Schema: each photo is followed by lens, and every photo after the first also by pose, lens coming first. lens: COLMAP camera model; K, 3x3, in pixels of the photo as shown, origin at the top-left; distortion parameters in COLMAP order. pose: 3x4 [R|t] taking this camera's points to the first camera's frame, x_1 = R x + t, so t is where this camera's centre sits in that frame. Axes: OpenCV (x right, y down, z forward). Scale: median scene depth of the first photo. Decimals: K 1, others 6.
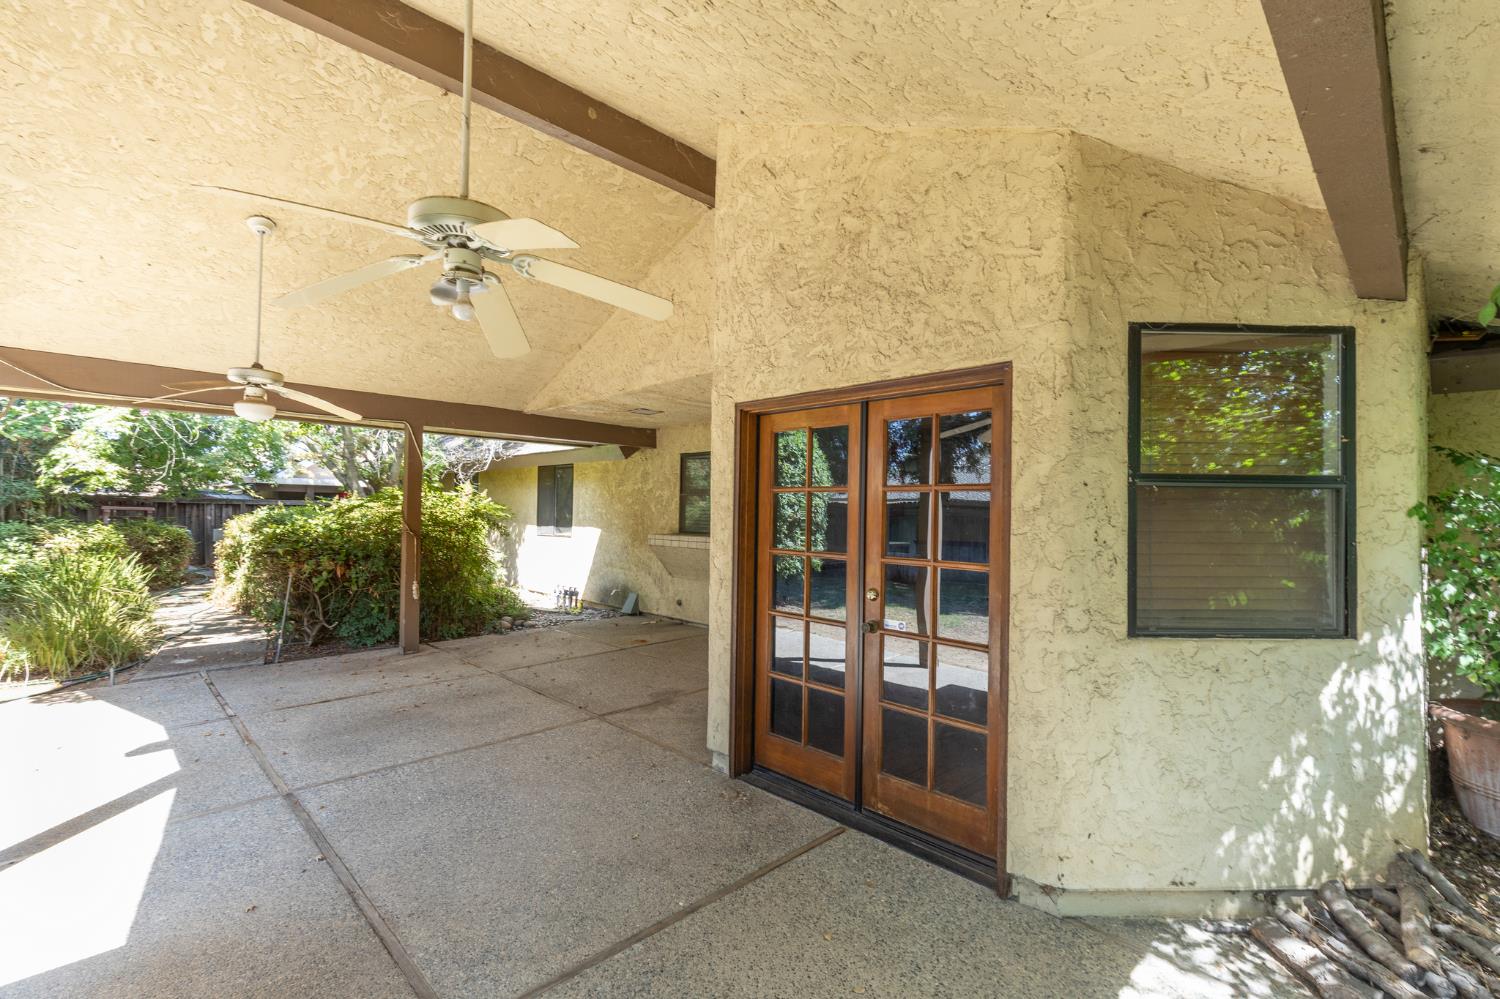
lens RADIAL K [[677.3, 0, 770.8], [0, 677.3, 501.9], [0, 0, 1]] dist [0.000651, 0.001061]
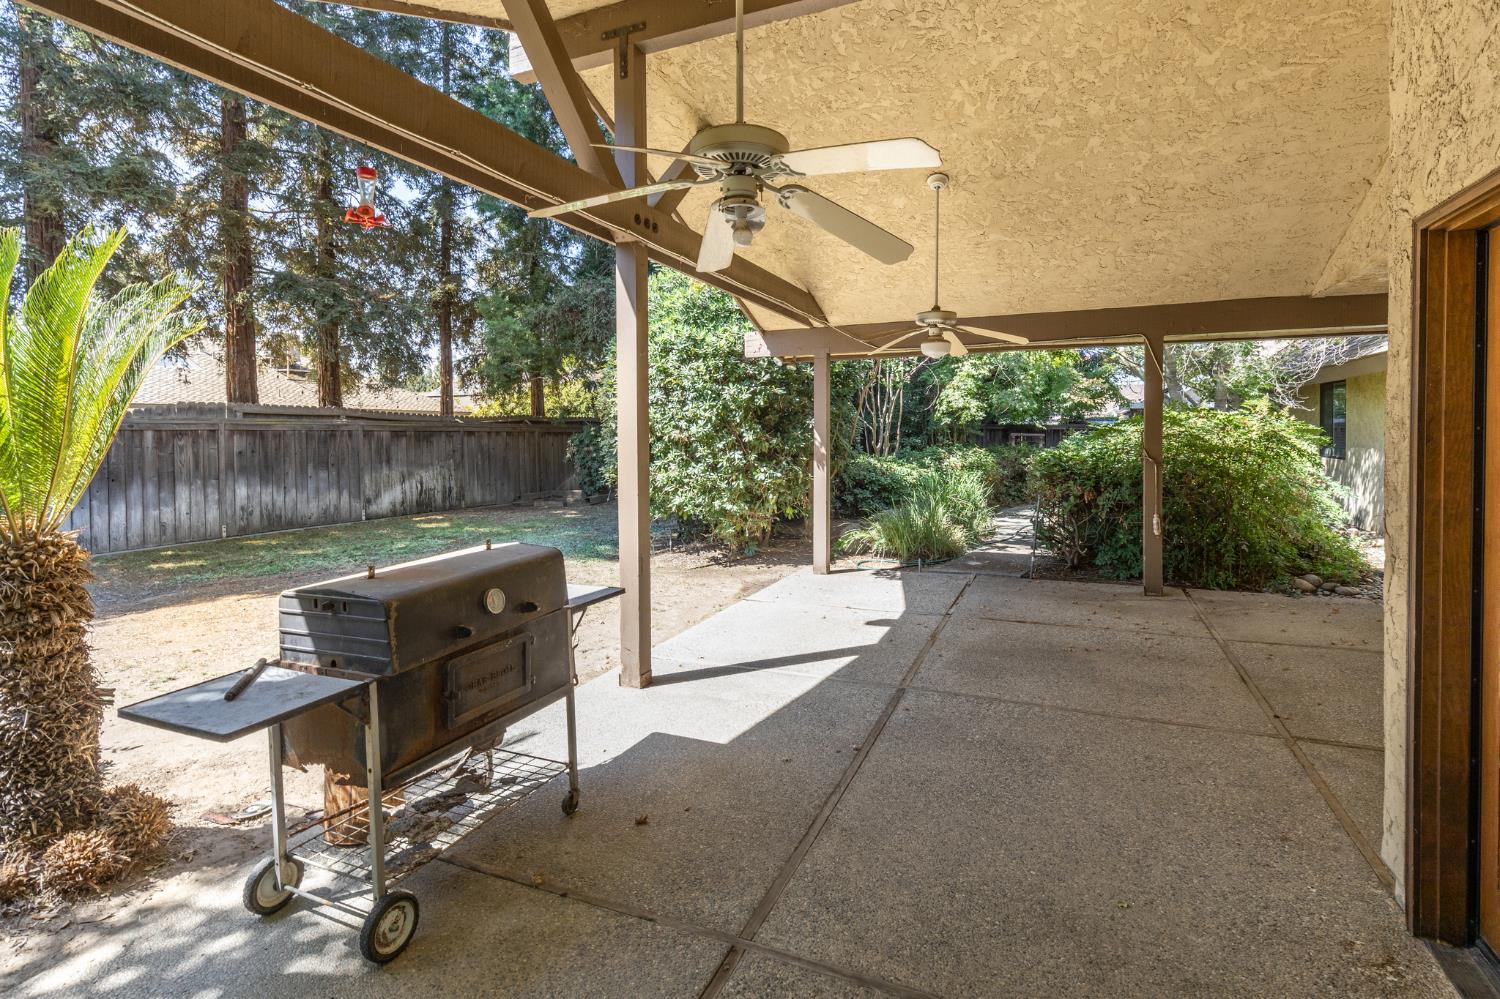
lens RADIAL K [[713.3, 0, 749.8], [0, 713.3, 445.8], [0, 0, 1]] dist [0.000880, -0.000360]
pose [[0.350223, 0.002787, -0.936662, 0.243867], [0.023948, 0.999642, 0.011929, 0.006560], [0.936360, -0.026608, 0.350031, 0.286339]]
